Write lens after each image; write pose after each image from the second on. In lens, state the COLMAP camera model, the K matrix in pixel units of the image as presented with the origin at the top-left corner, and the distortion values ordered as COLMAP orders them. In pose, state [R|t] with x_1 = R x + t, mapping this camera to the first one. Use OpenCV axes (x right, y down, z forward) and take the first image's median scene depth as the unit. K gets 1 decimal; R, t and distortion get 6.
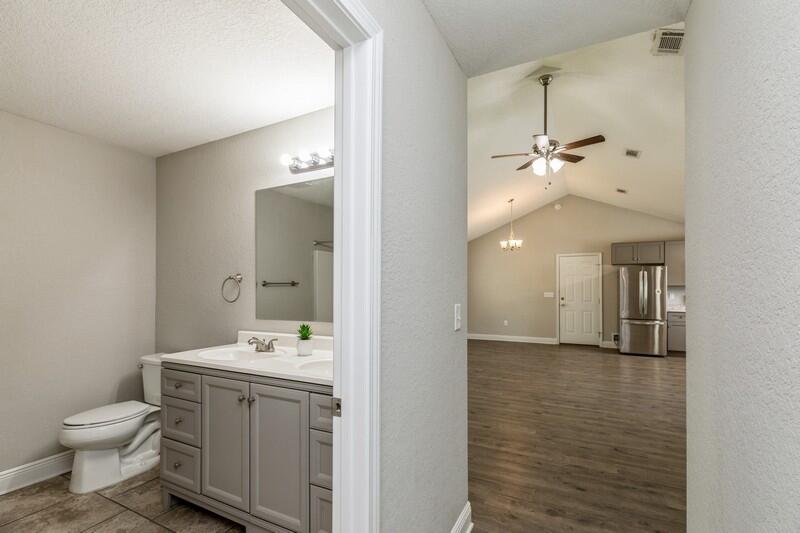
lens RADIAL K [[362.6, 0, 397.9], [0, 362.6, 283.8], [0, 0, 1]] dist [0.001516, -0.000161]
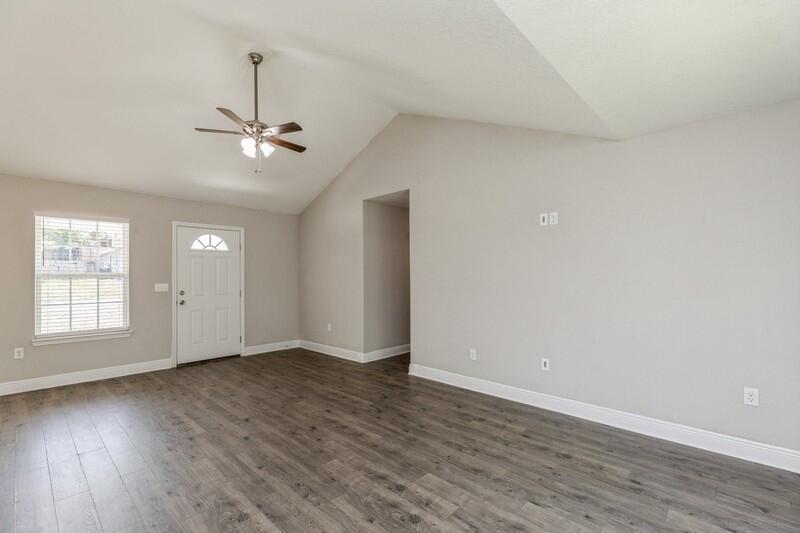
lens RADIAL K [[360.0, 0, 399.3], [0, 360.0, 269.5], [0, 0, 1]] dist [0.002168, 0.000300]
pose [[-0.961530, 0.012693, 0.274407, -0.176095], [0.004904, 0.999566, -0.029052, 0.020541], [-0.274657, -0.026589, -0.961175, 1.477543]]
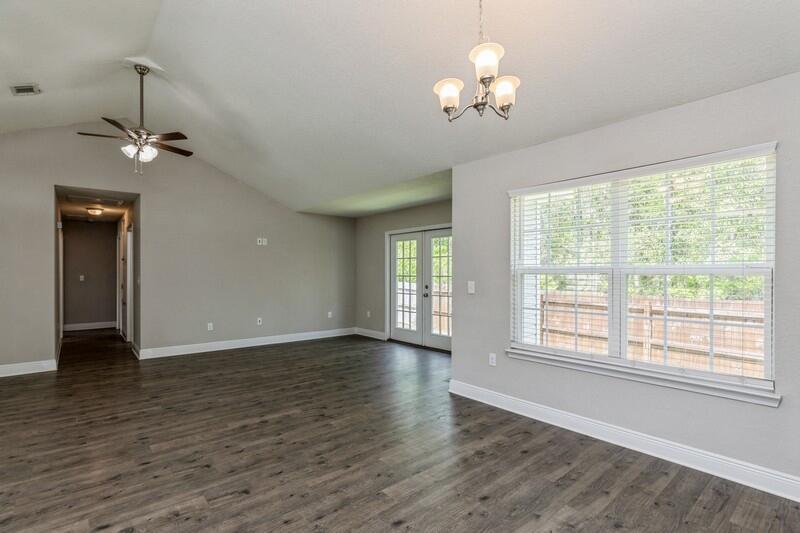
lens RADIAL K [[381.9, 0, 396.8], [0, 381.9, 273.1], [0, 0, 1]] dist [-0.002280, 0.000528]
pose [[-0.375638, 0.002364, -0.926763, 0.935253], [0.010645, 0.999942, -0.001764, 0.023713], [0.926705, -0.010528, -0.375642, 1.704958]]
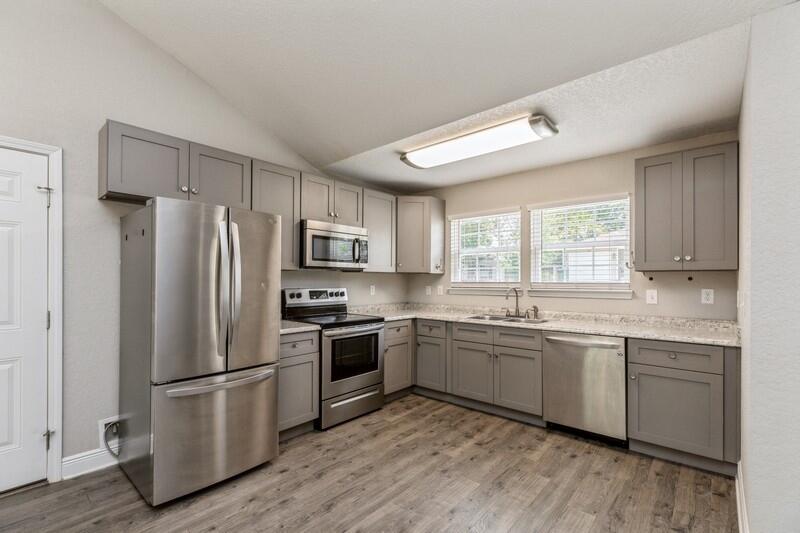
lens RADIAL K [[360.1, 0, 399.0], [0, 360.1, 276.3], [0, 0, 1]] dist [0.003025, 0.000491]
pose [[0.232848, 0.003075, 0.972508, 0.627217], [-0.015567, 0.999879, 0.000566, 0.016848], [-0.972388, -0.015271, 0.232868, 1.217180]]
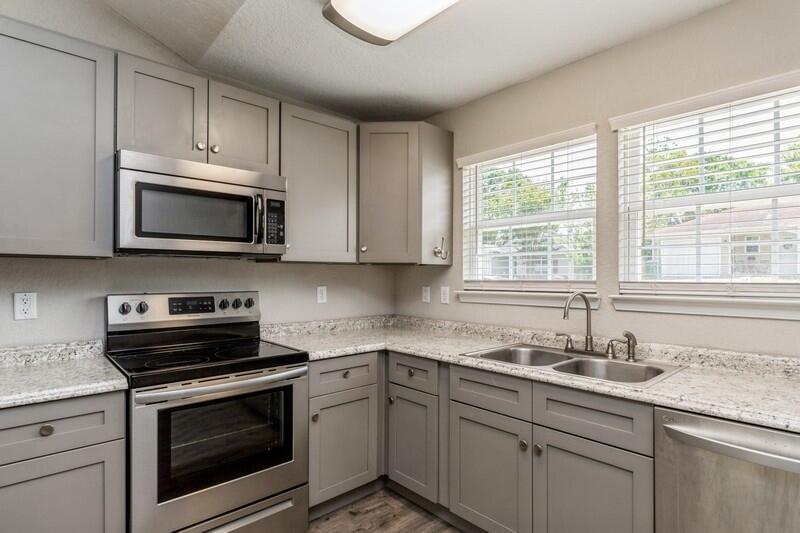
lens RADIAL K [[414.8, 0, 398.1], [0, 414.8, 274.7], [0, 0, 1]] dist [-0.002442, -0.000495]
pose [[0.346481, -0.004681, 0.938045, 1.004299], [-0.011234, 0.999895, 0.009139, 0.018108], [-0.937990, -0.013705, 0.346392, 1.183663]]
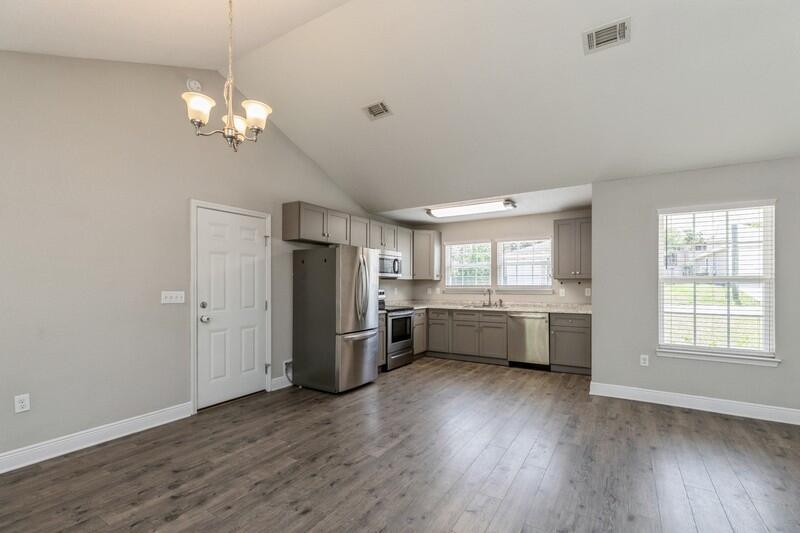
lens RADIAL K [[362.6, 0, 397.9], [0, 362.6, 283.8], [0, 0, 1]] dist [0.001516, -0.000161]
pose [[0.079057, -0.003848, 0.996863, 0.077662], [-0.013725, 0.999894, 0.004949, 0.018710], [-0.996776, -0.014073, 0.078996, 1.388636]]
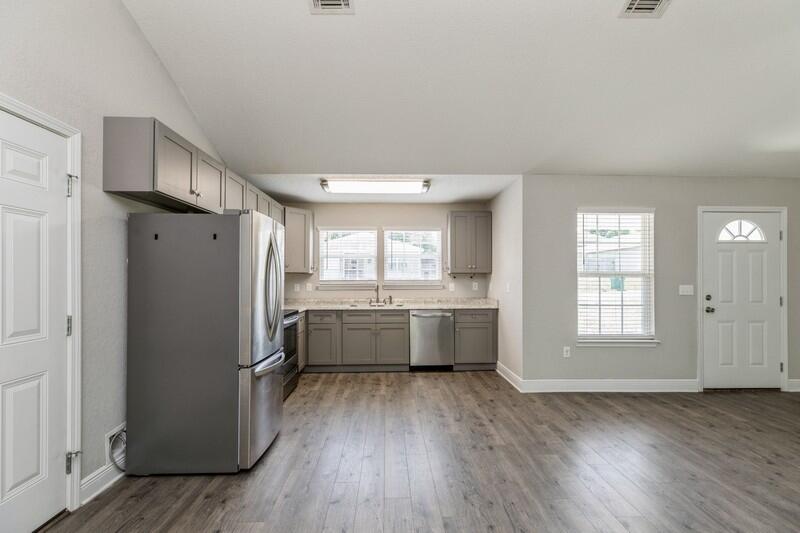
lens RADIAL K [[360.1, 0, 399.0], [0, 360.1, 276.3], [0, 0, 1]] dist [0.003025, 0.000491]
pose [[-0.491800, 0.000274, 0.870708, 0.422056], [-0.013389, 0.999879, -0.007877, 0.023051], [-0.870605, -0.015532, -0.491737, 1.677249]]
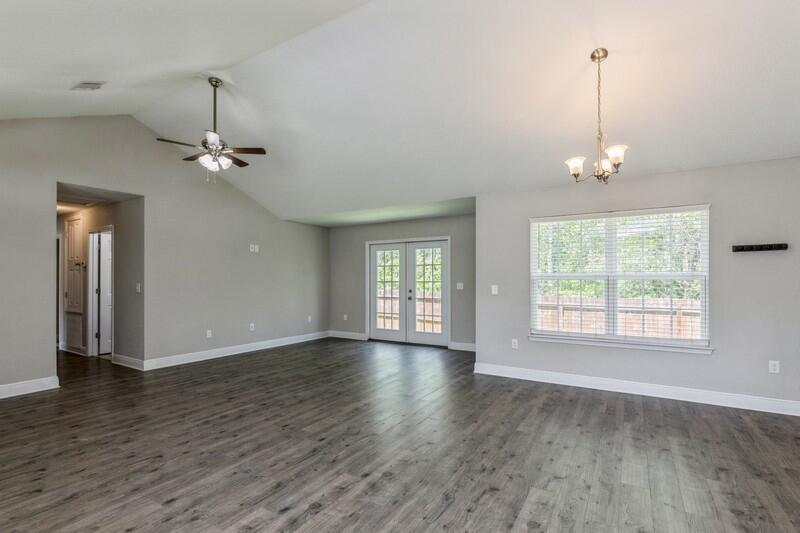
lens RADIAL K [[379.8, 0, 398.2], [0, 379.8, 277.0], [0, 0, 1]] dist [0.002908, 0.000427]
pose [[-0.070018, -0.003801, -0.997539, 1.215199], [0.011889, 0.999919, -0.004645, 0.019601], [0.997475, -0.012185, -0.069967, 1.321548]]
